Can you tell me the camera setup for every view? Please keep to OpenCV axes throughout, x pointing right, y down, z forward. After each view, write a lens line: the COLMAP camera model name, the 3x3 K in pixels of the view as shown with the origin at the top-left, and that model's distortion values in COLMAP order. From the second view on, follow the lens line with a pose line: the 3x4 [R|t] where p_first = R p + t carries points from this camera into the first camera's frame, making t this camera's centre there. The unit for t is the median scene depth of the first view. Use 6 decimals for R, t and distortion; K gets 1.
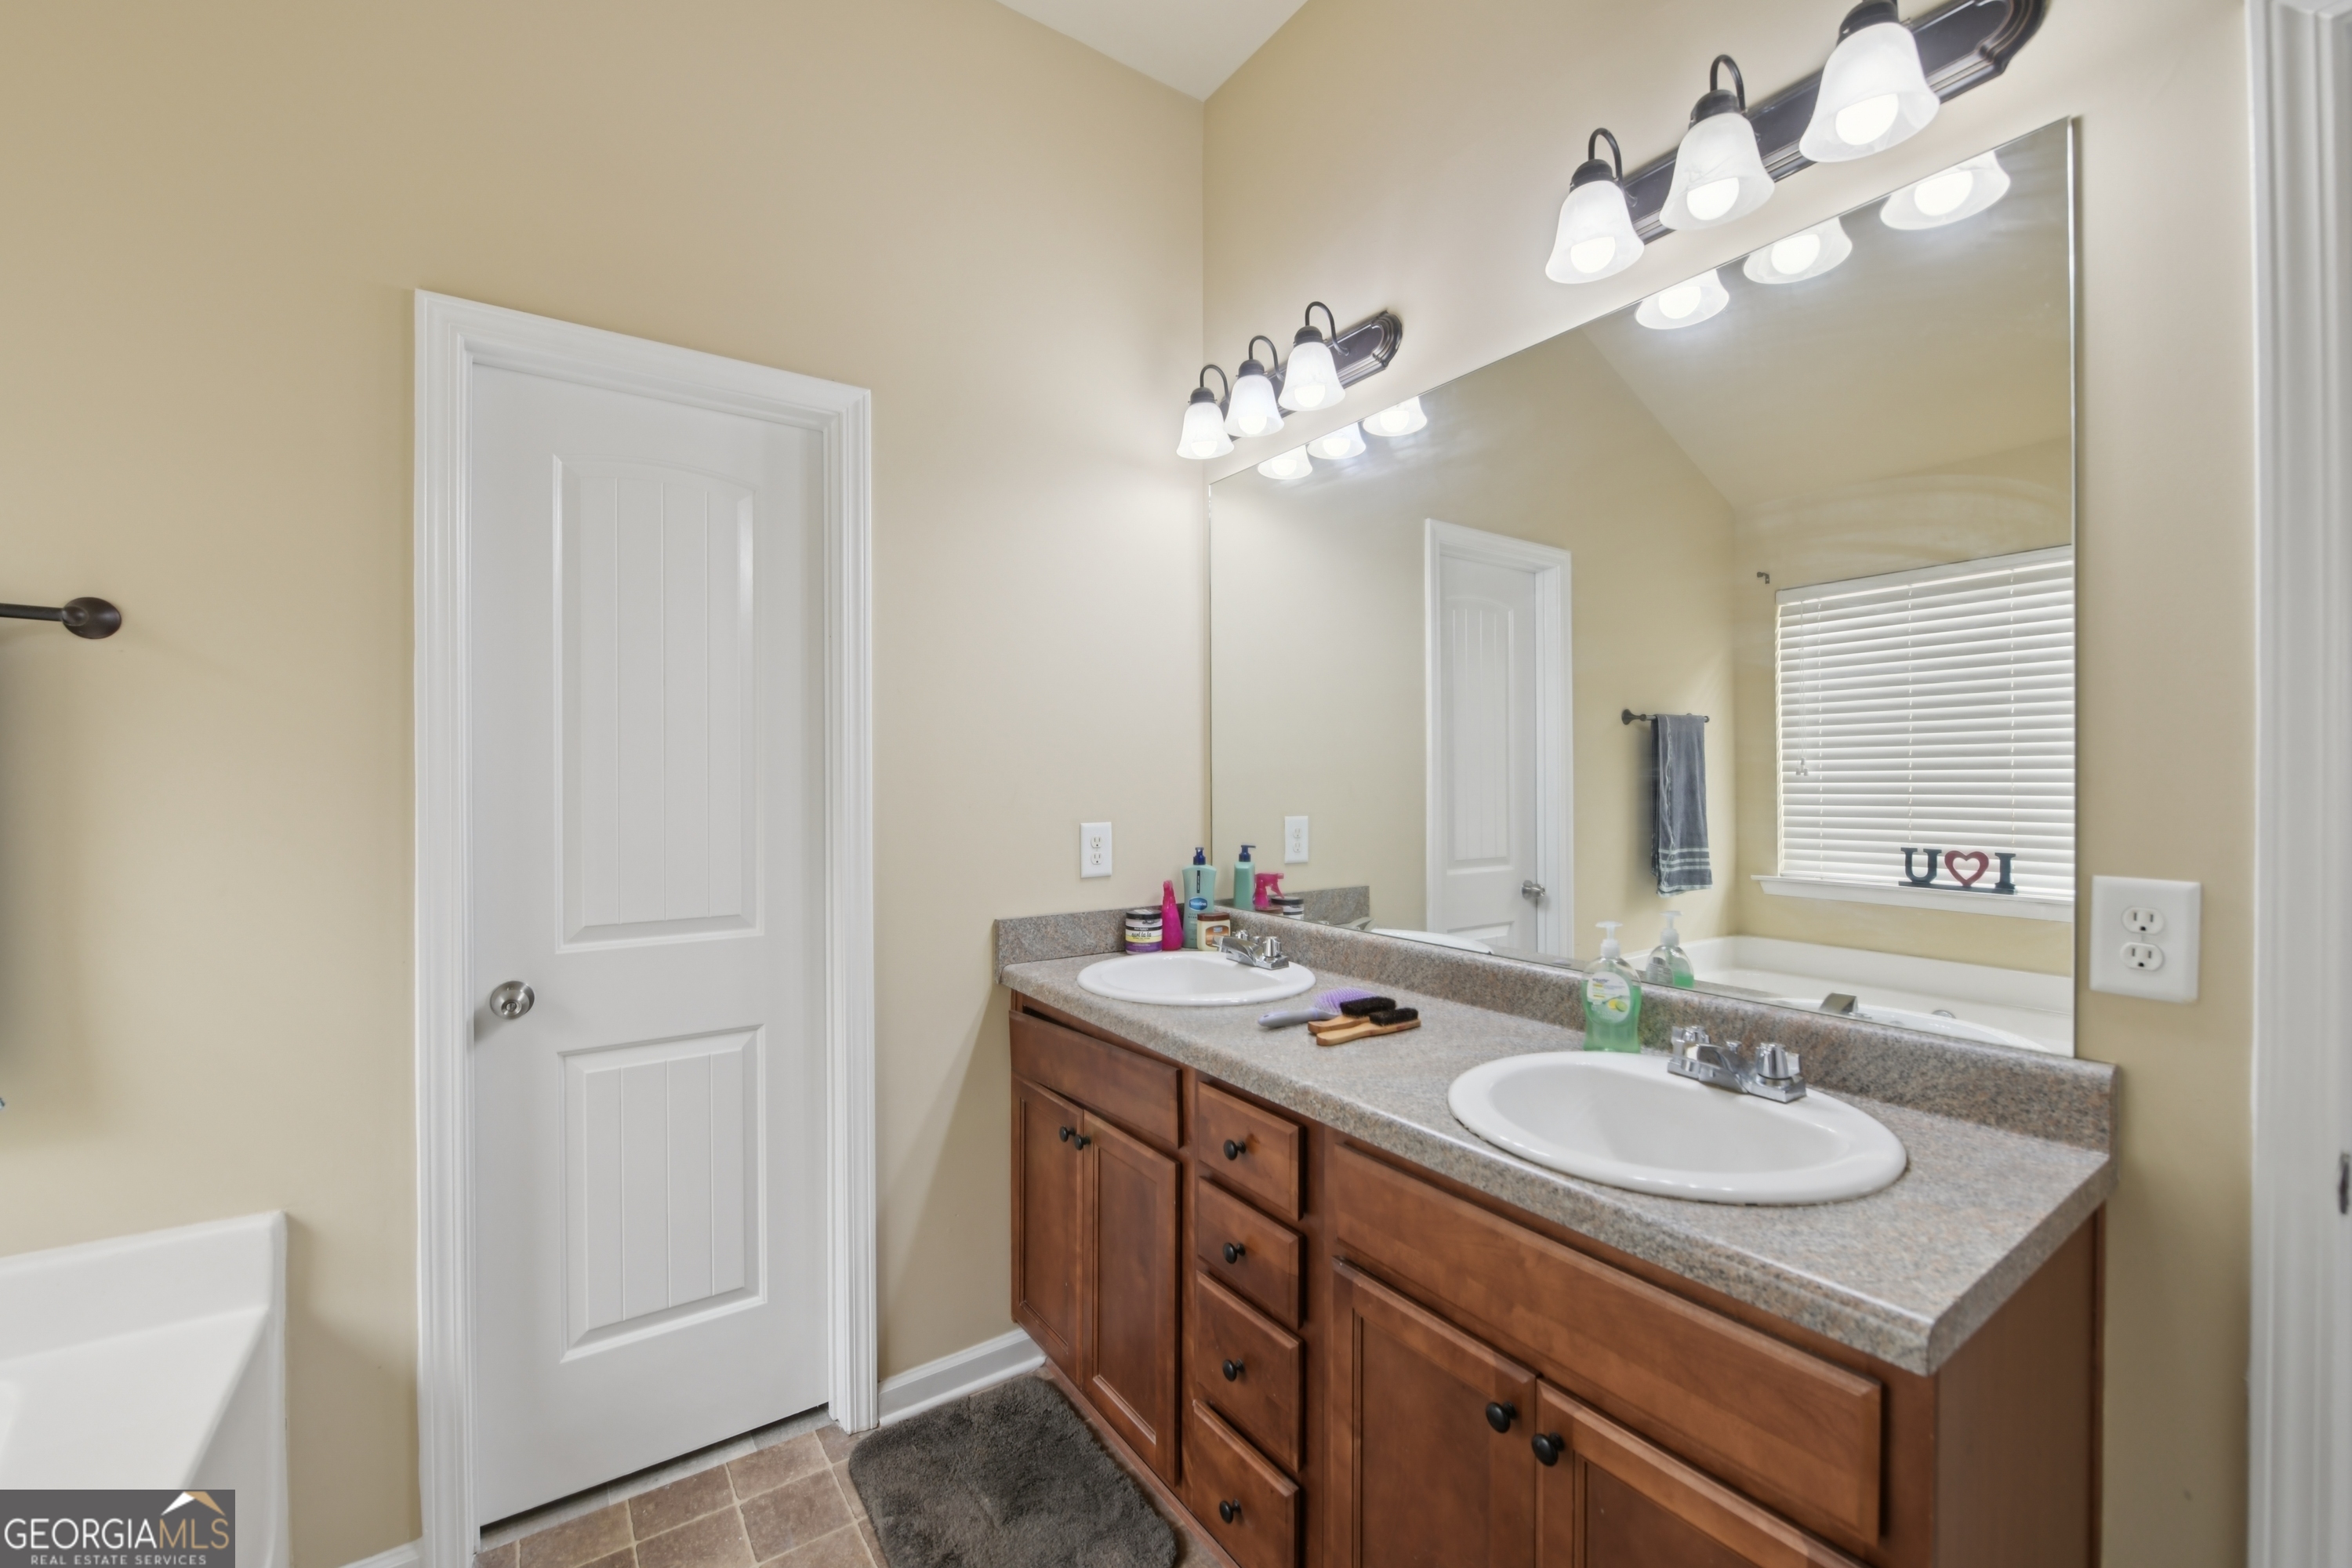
lens RADIAL K [[935.6, 0, 1174.4], [0, 935.6, 782.5], [0, 0, 1]] dist [-0.009475, 0.000058]
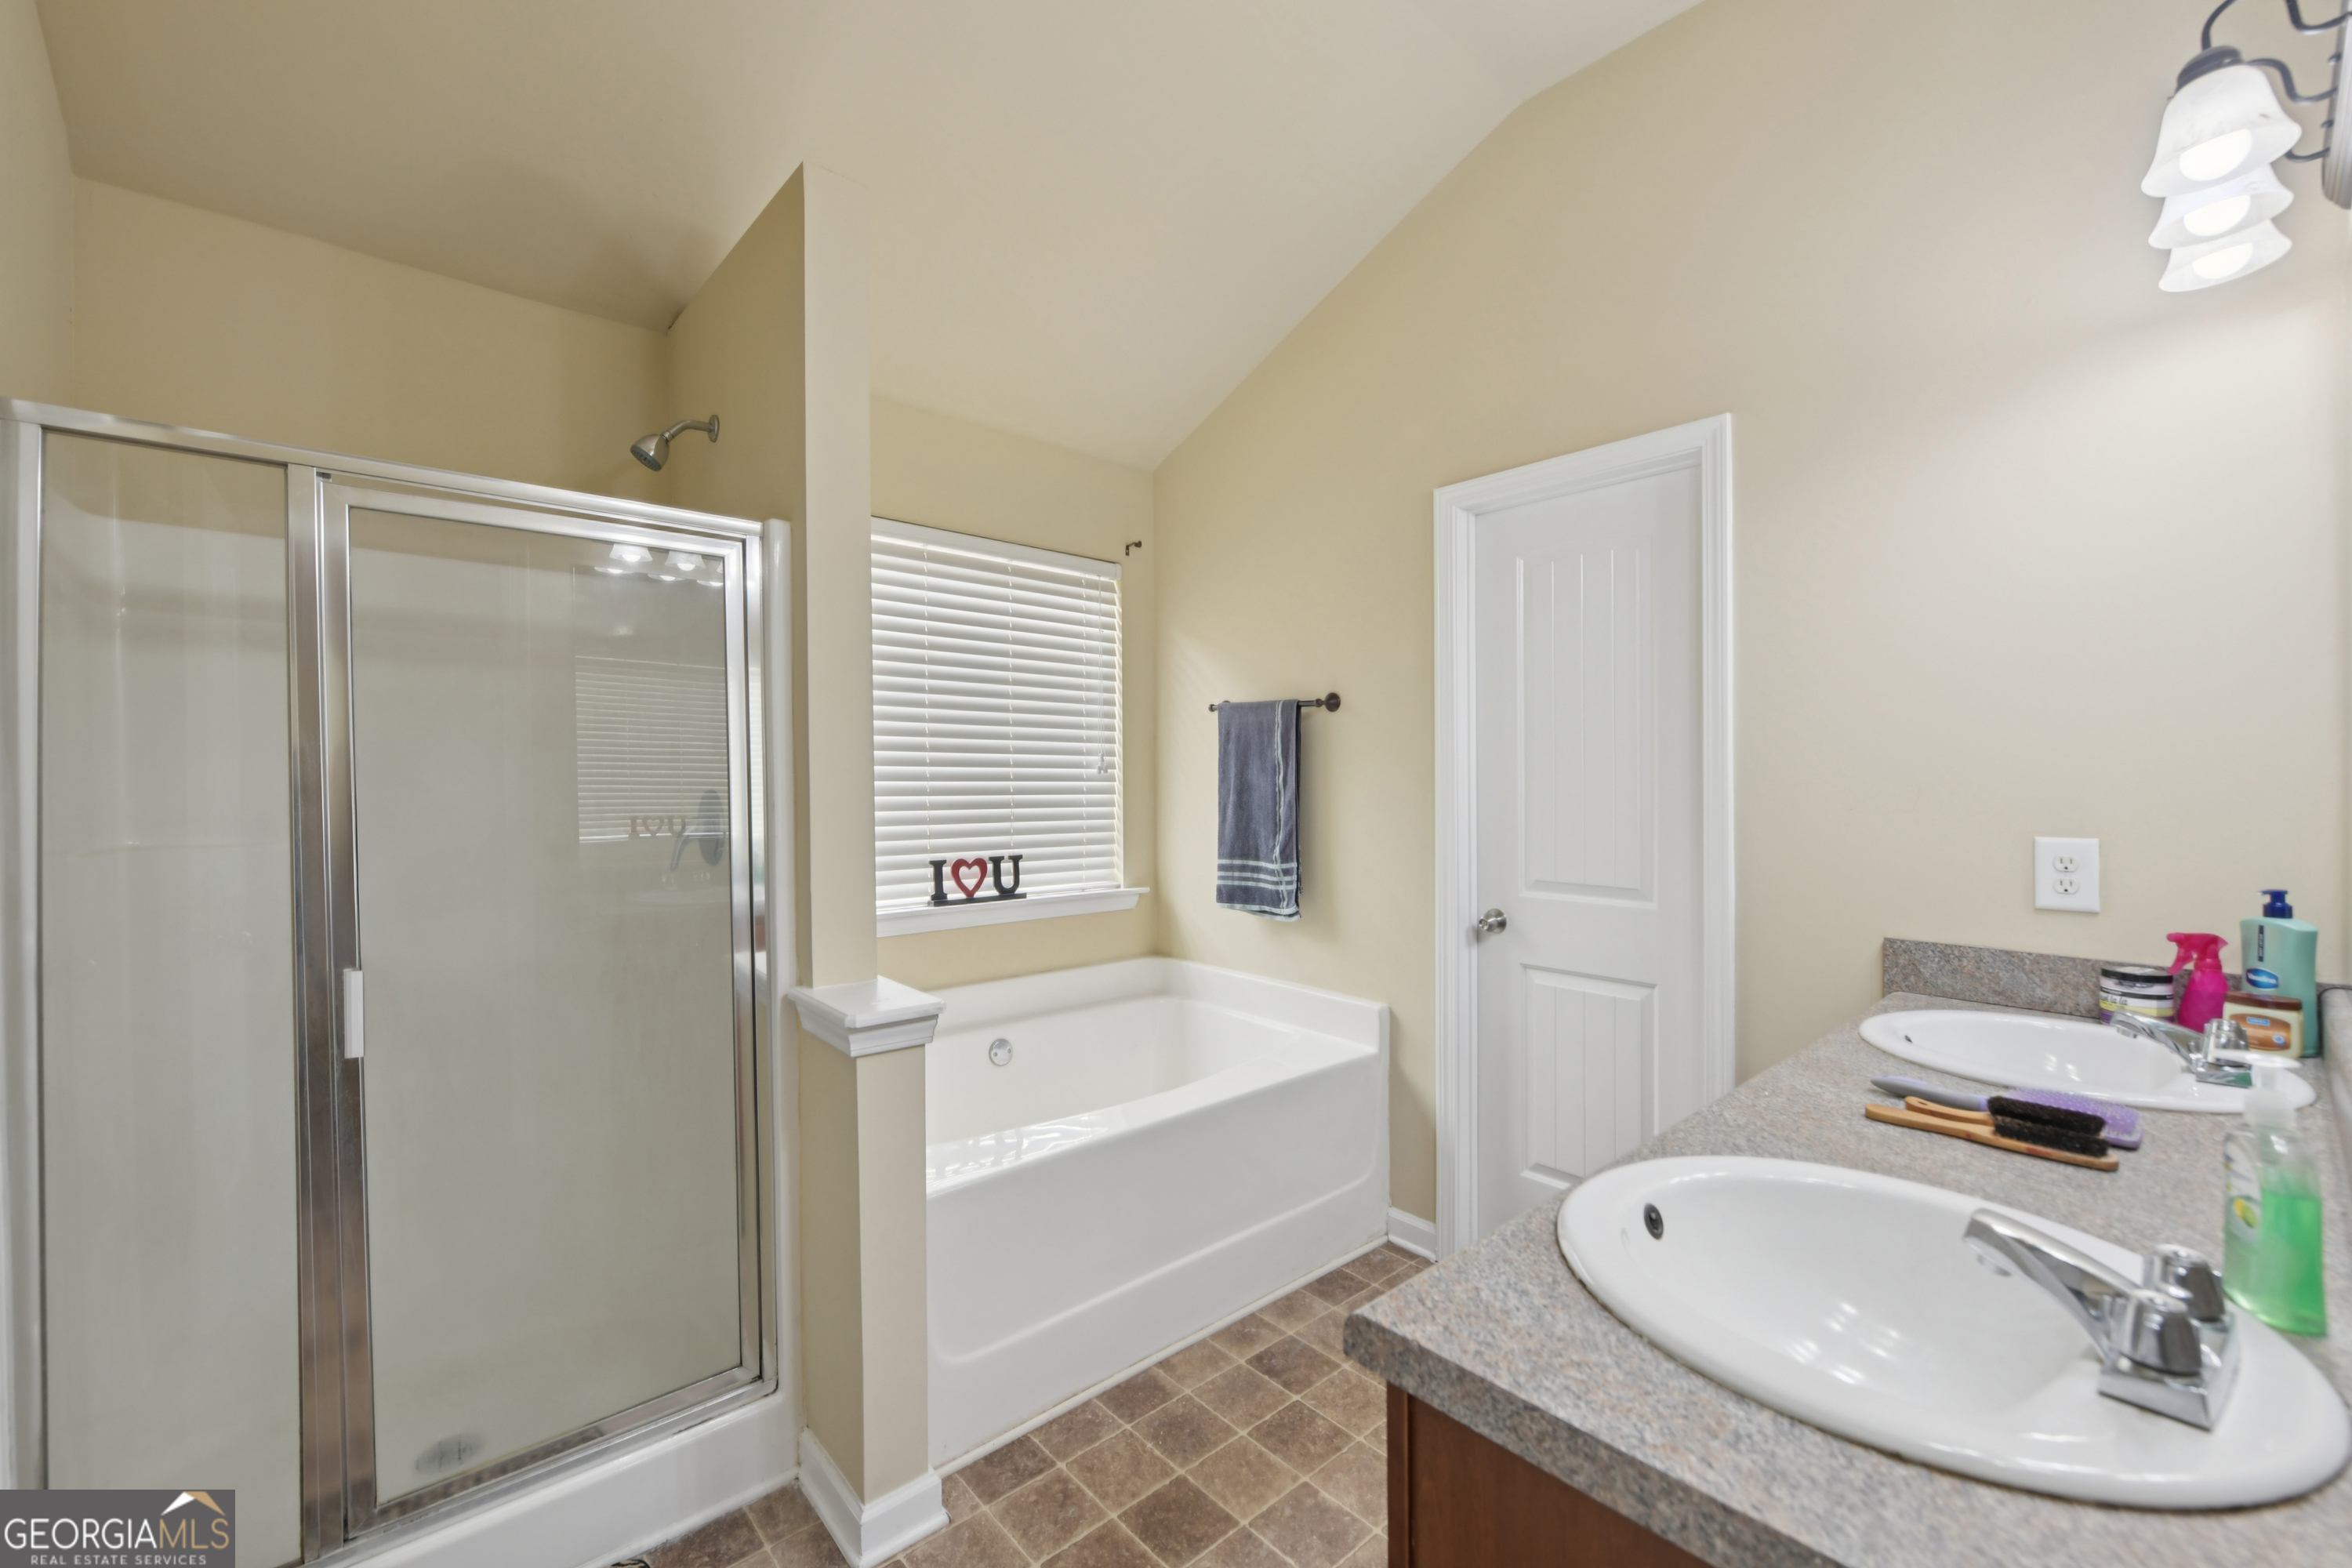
lens RADIAL K [[935.6, 0, 1177.7], [0, 935.6, 781.1], [0, 0, 1]] dist [-0.009475, 0.000058]
pose [[0.139893, 0.008875, -0.990127, 0.650383], [-0.002248, 0.999960, 0.008646, -0.008618], [0.990164, 0.001016, 0.139907, 0.231524]]
